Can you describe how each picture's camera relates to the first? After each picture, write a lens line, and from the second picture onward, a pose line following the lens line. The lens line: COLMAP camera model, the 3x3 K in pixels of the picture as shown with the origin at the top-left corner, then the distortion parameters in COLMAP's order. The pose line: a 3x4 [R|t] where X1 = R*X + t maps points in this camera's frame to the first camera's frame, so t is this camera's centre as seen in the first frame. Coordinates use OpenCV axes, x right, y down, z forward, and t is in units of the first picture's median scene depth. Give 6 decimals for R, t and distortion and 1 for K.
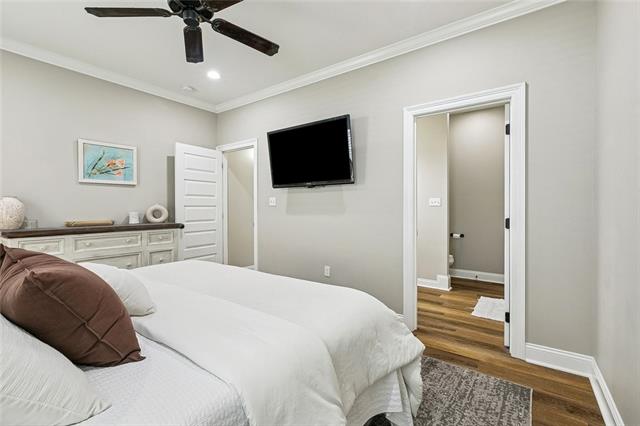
lens RADIAL K [[286.4, 0, 318.0], [0, 286.4, 210.9], [0, 0, 1]] dist [-0.000838, -0.000411]
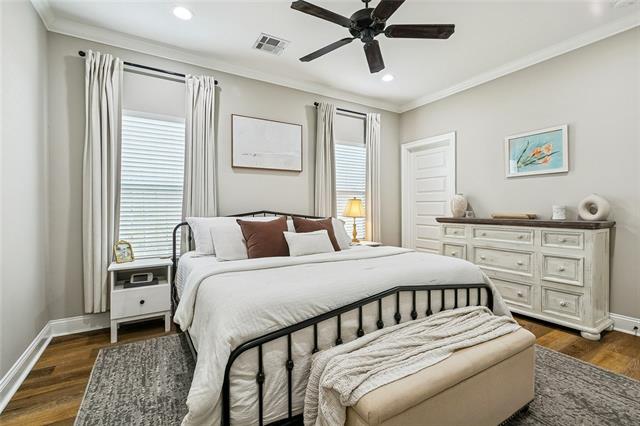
lens RADIAL K [[286.4, 0, 318.0], [0, 286.4, 209.5], [0, 0, 1]] dist [-0.000838, -0.000411]
pose [[-0.401483, 0.012412, -0.915782, 0.402418], [0.000159, 0.999909, 0.013482, 0.004917], [0.915866, 0.005268, -0.401449, 0.726517]]
